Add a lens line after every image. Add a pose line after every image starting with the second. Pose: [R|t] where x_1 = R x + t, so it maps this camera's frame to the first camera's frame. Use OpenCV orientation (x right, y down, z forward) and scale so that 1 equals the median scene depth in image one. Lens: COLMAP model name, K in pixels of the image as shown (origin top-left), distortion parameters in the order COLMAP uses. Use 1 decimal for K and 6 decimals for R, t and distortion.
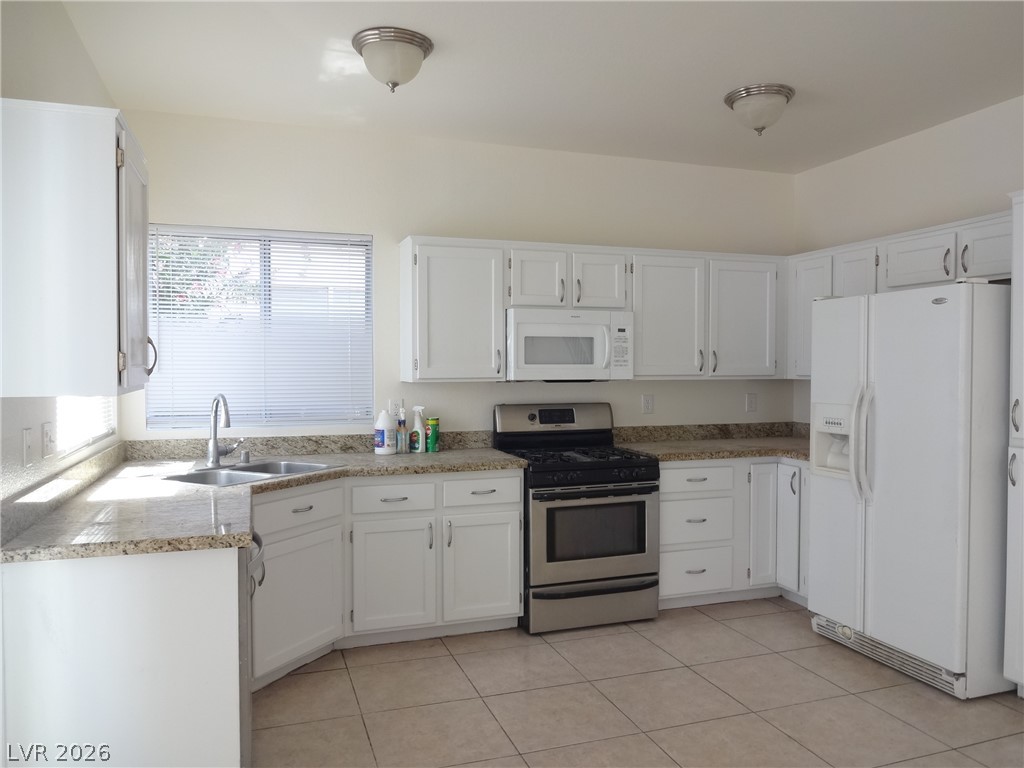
lens RADIAL K [[752.1, 0, 511.8], [0, 752.1, 383.8], [0, 0, 1]] dist [-0.020679, 0.004615]
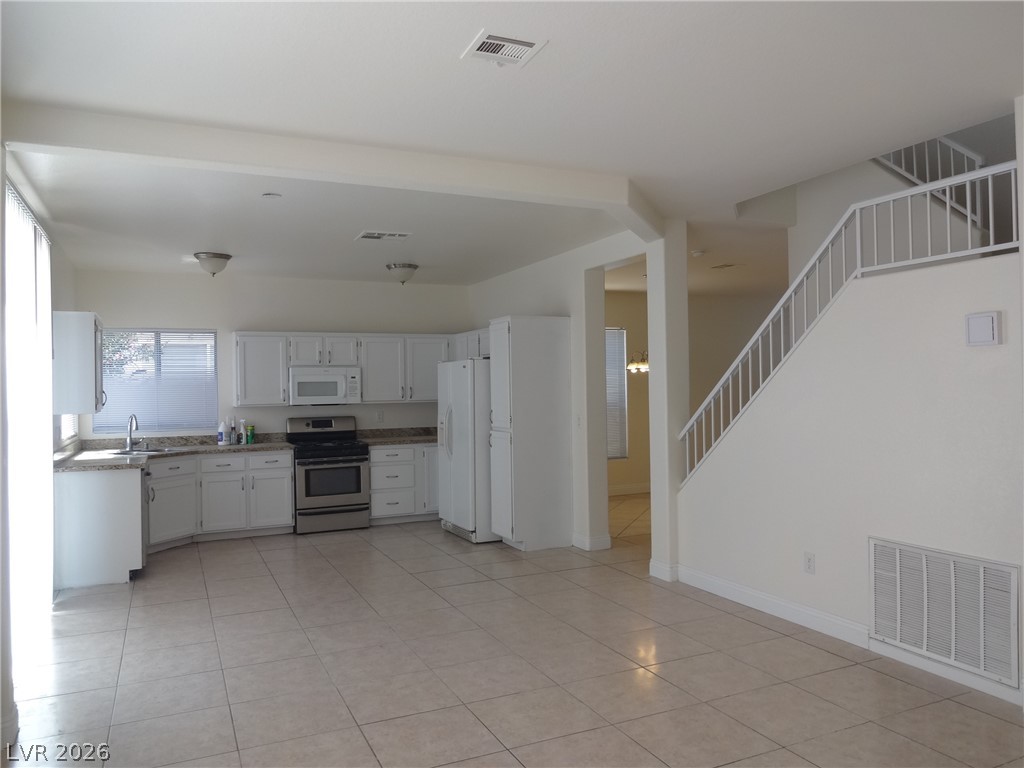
lens RADIAL K [[752.1, 0, 516.7], [0, 752.1, 383.8], [0, 0, 1]] dist [-0.020679, 0.004615]
pose [[0.994188, -0.014560, 0.106667, 0.375013], [0.017503, 0.999490, -0.026708, 0.002560], [-0.106224, 0.028420, 0.993936, -0.983555]]
